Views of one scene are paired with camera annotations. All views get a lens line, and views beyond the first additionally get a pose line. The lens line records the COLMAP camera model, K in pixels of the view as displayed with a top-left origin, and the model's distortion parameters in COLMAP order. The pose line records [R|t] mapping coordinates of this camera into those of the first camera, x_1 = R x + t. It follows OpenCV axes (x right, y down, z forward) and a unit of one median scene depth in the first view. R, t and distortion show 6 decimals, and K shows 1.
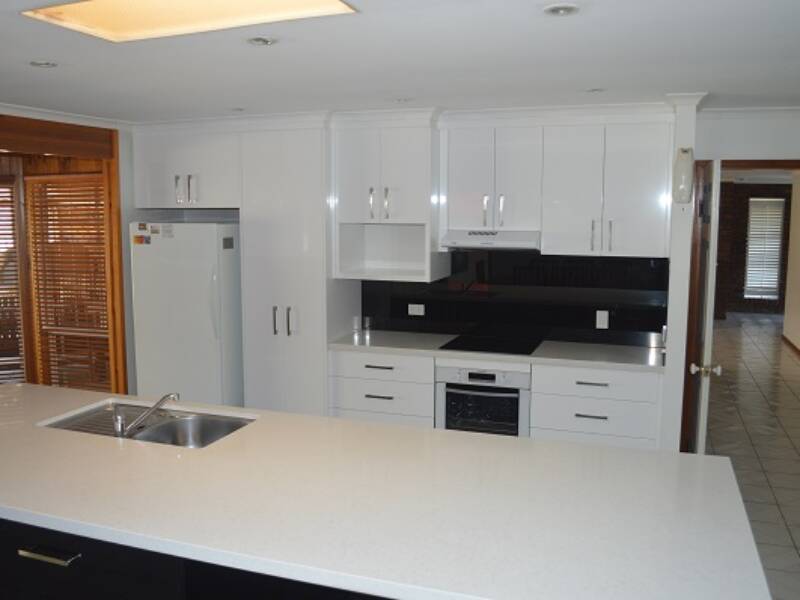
lens RADIAL K [[715.8, 0, 400.0], [0, 715.8, 300.0], [0, 0, 1]] dist [-0.010964, -0.131604]
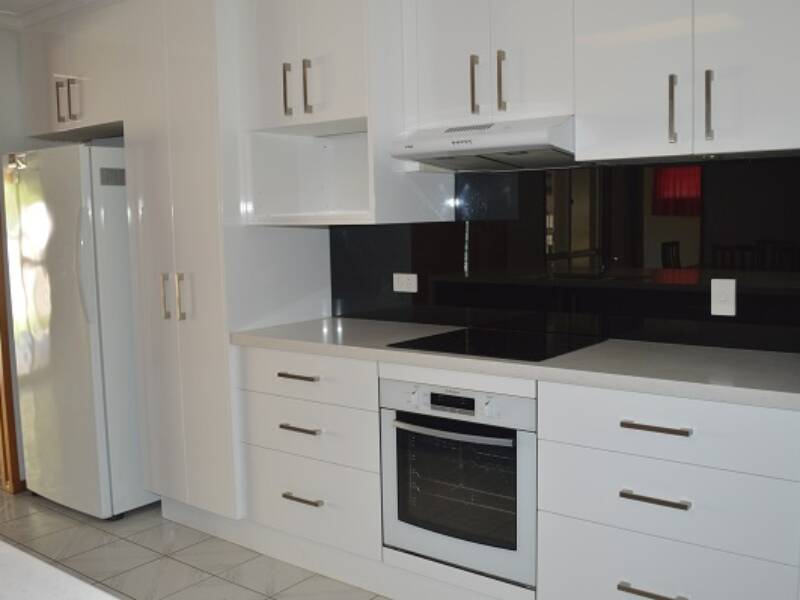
lens RADIAL K [[800.5, 0, 400.0], [0, 800.5, 300.0], [0, 0, 1]] dist [-0.050225, 0.002558]
pose [[0.947973, 0.009344, -0.318213, 0.253531], [-0.015803, 0.999718, -0.017722, 0.043605], [0.317958, 0.021829, 0.947854, 0.429714]]
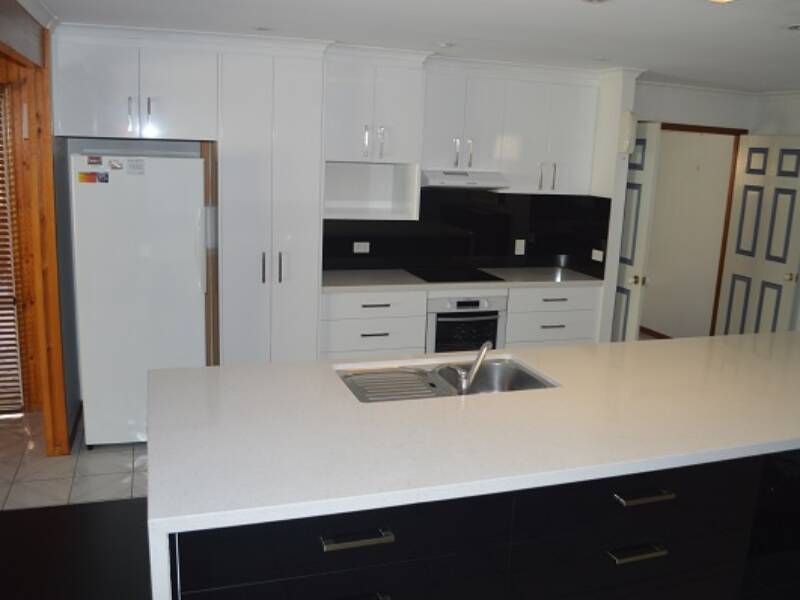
lens RADIAL K [[715.8, 0, 400.0], [0, 715.8, 300.0], [0, 0, 1]] dist [-0.010964, -0.131604]
pose [[0.785949, -0.098566, 0.610384, -0.633590], [0.036445, 0.992880, 0.113404, -0.028829], [-0.617216, -0.066884, 0.783945, 0.183356]]
